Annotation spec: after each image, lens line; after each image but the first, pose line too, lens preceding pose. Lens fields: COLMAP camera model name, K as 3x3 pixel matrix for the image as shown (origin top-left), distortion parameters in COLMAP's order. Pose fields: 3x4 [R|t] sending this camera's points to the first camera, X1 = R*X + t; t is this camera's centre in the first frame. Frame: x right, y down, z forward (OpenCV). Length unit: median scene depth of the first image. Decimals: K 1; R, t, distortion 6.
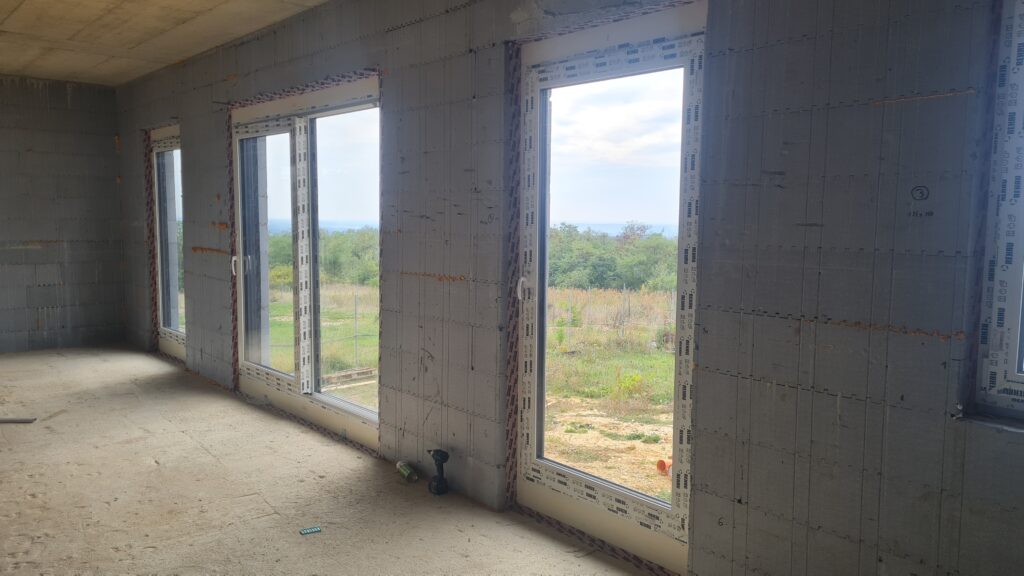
lens RADIAL K [[757.0, 0, 539.8], [0, 757.0, 285.9], [0, 0, 1]] dist [0.043090, -0.033289]
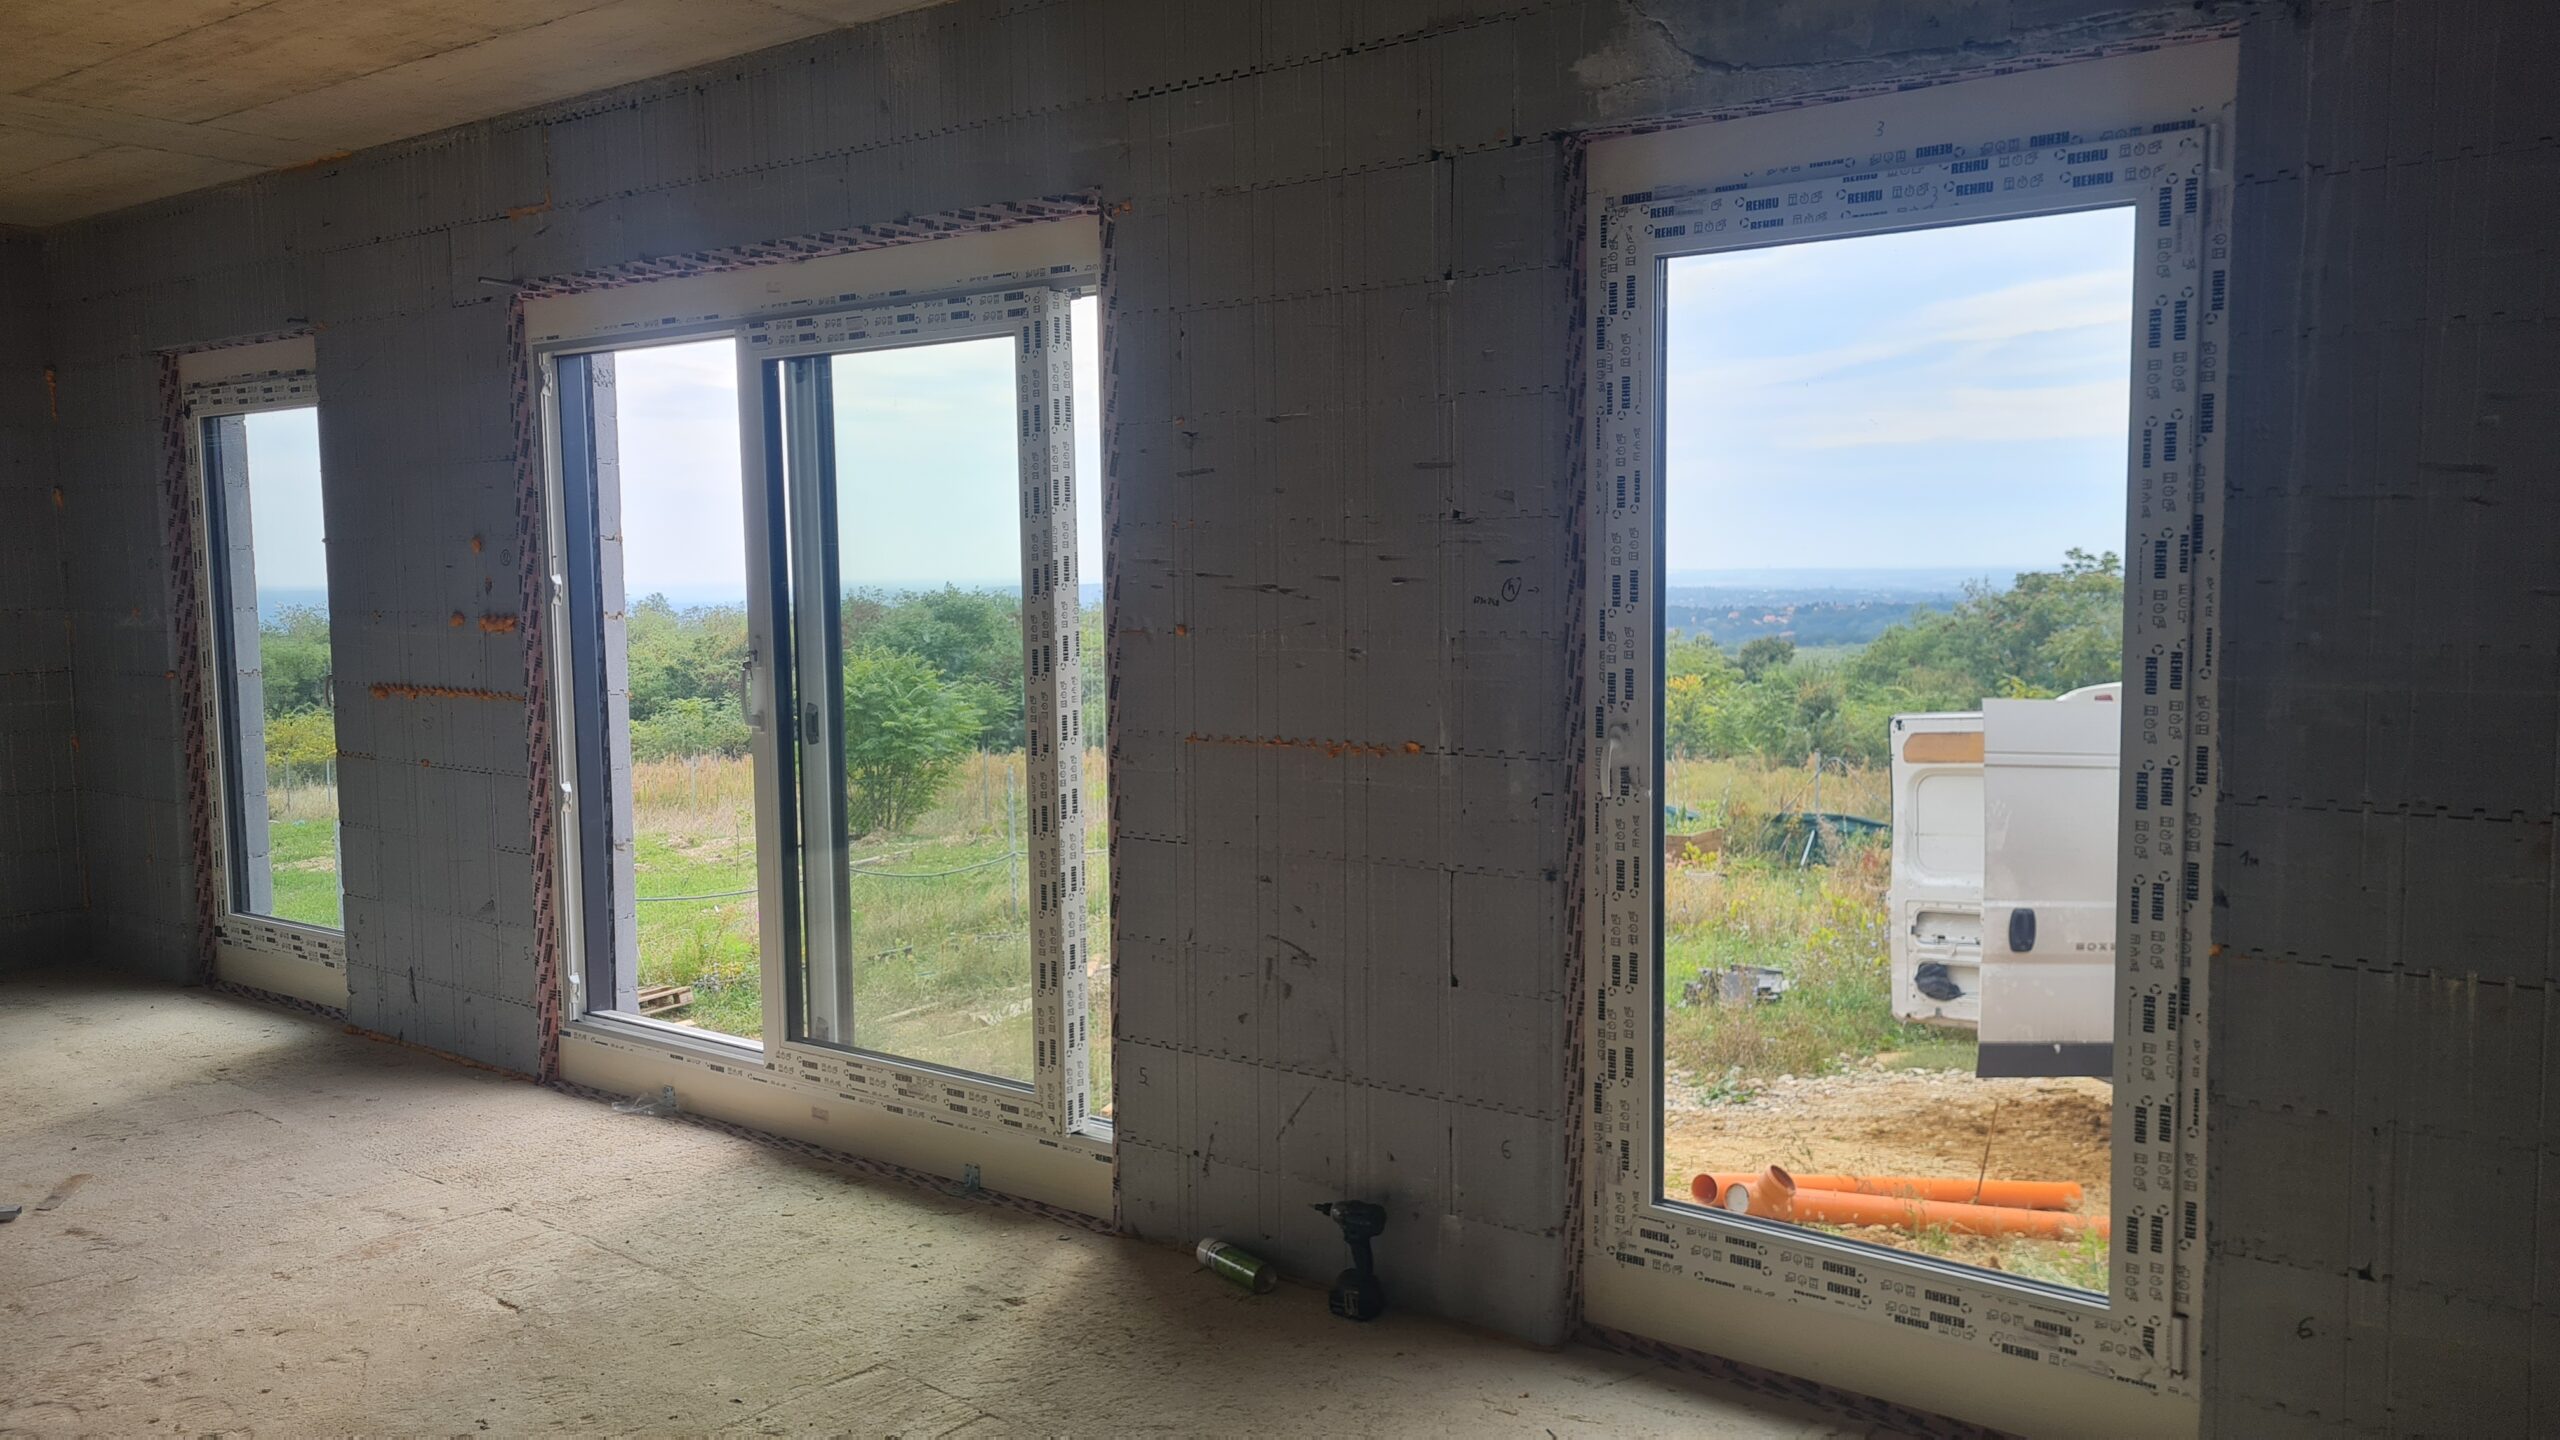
lens RADIAL K [[1892.5, 0, 1277.8], [0, 1892.5, 721.3], [0, 0, 1]] dist [0.043090, -0.033289]
pose [[0.980097, -0.036899, 0.195058, -0.367547], [0.038553, 0.999246, -0.004686, -0.022261], [-0.194738, 0.012112, 0.980780, 0.078440]]
